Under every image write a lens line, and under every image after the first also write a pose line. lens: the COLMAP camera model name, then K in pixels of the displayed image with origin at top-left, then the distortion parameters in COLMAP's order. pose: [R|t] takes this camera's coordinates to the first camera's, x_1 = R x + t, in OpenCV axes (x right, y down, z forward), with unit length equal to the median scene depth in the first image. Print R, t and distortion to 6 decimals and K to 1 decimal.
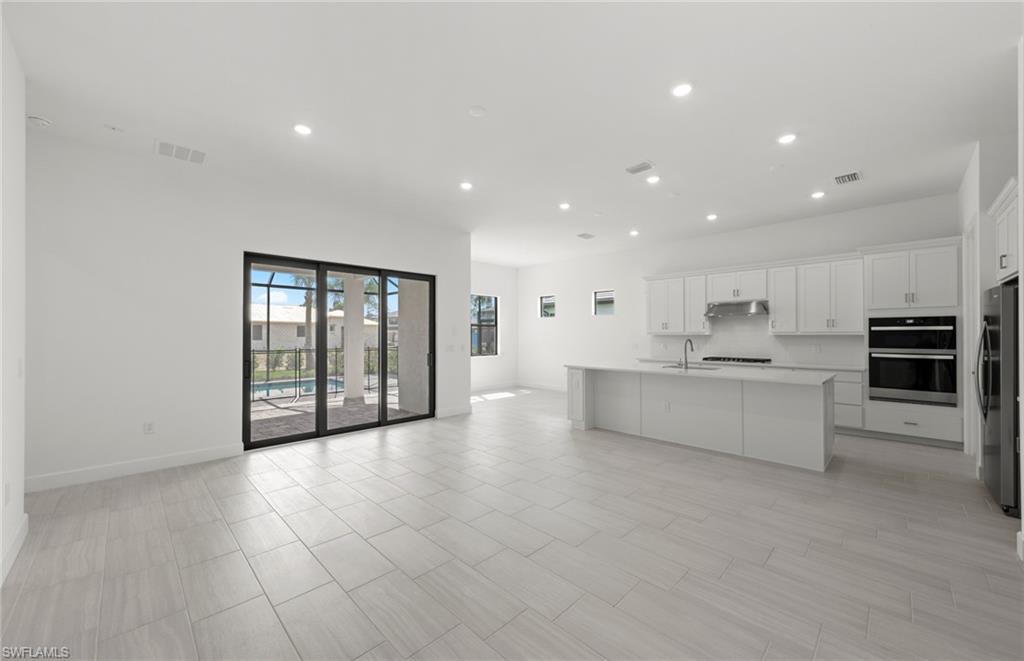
lens RADIAL K [[385.8, 0, 511.4], [0, 385.8, 333.9], [0, 0, 1]] dist [0.002322, 0.000197]
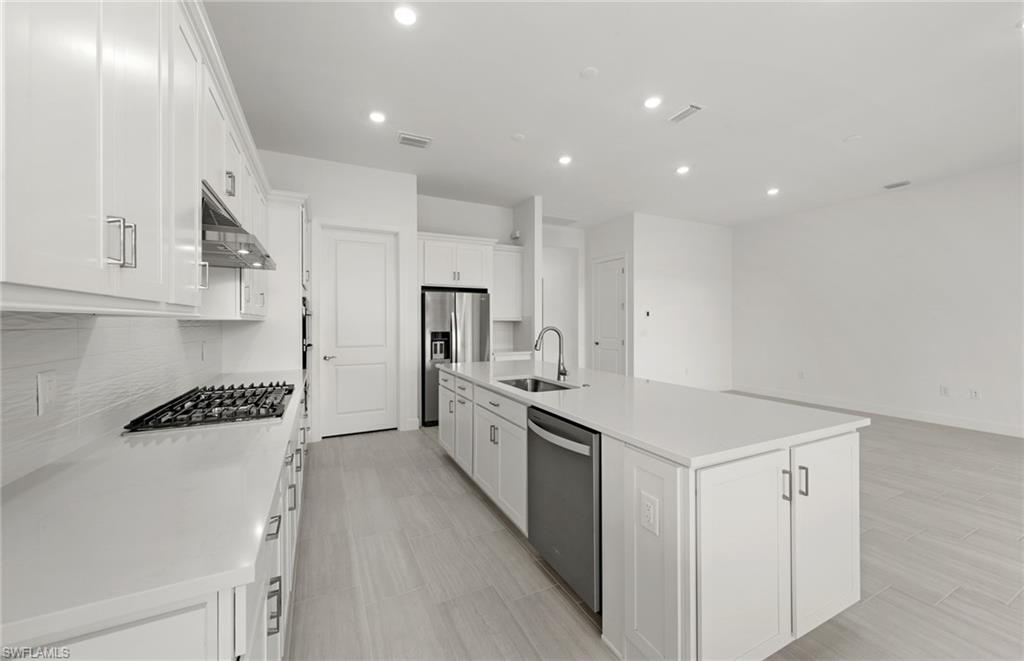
lens RADIAL K [[384.8, 0, 511.8], [0, 384.8, 319.1], [0, 0, 1]] dist [0.000826, -0.000008]
pose [[-0.951144, 0.007792, 0.308651, 0.321408], [0.003112, 0.999873, -0.015653, 0.011091], [-0.308733, -0.013927, -0.951047, 1.423133]]
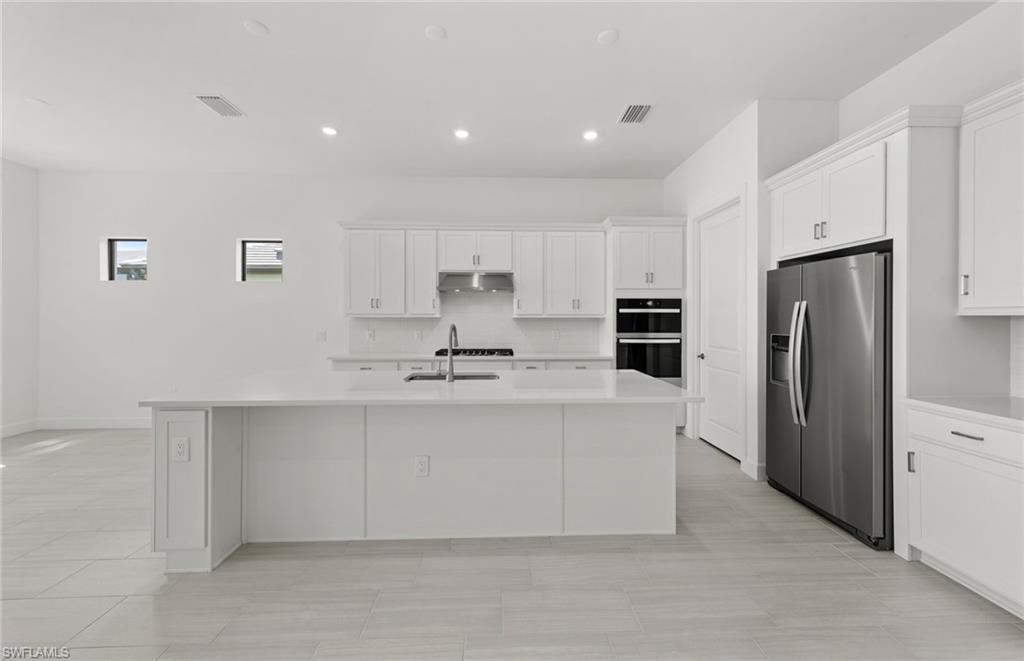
lens RADIAL K [[384.8, 0, 511.8], [0, 384.8, 319.1], [0, 0, 1]] dist [0.000826, -0.000008]
pose [[0.678001, 0.001342, 0.735060, 0.113660], [-0.004256, 0.999989, 0.002100, 0.003941], [-0.735049, -0.004552, 0.677999, 0.537494]]
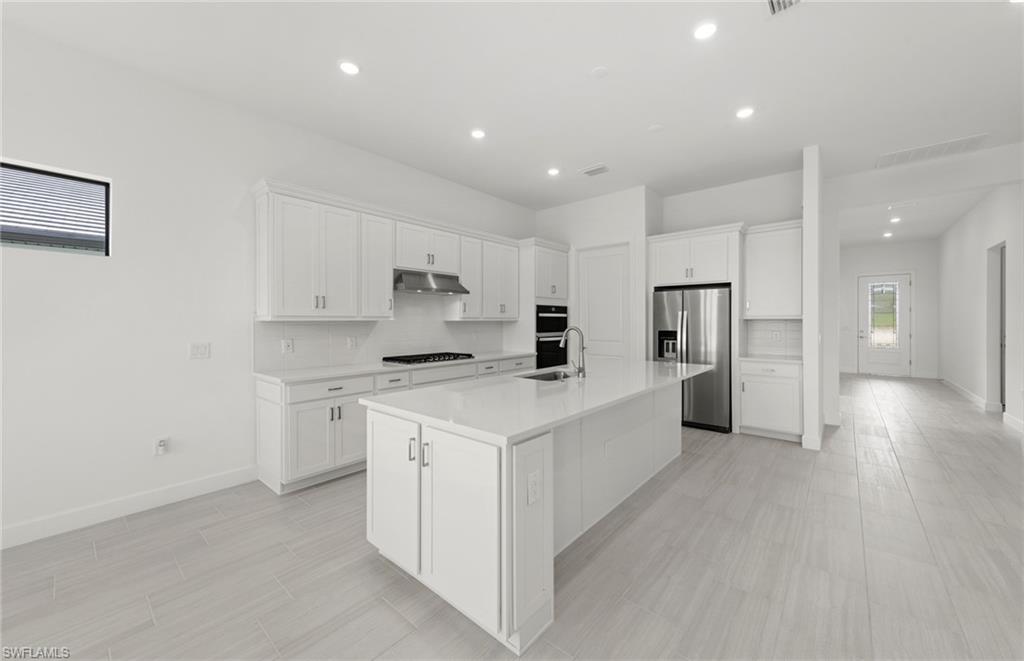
lens RADIAL K [[388.9, 0, 511.7], [0, 388.9, 318.3], [0, 0, 1]] dist [0.002377, 0.000154]
pose [[-0.081565, 0.008322, 0.996633, -0.127391], [-0.000039, 0.999965, -0.008353, 0.004397], [-0.996668, -0.000721, -0.081562, 1.064791]]
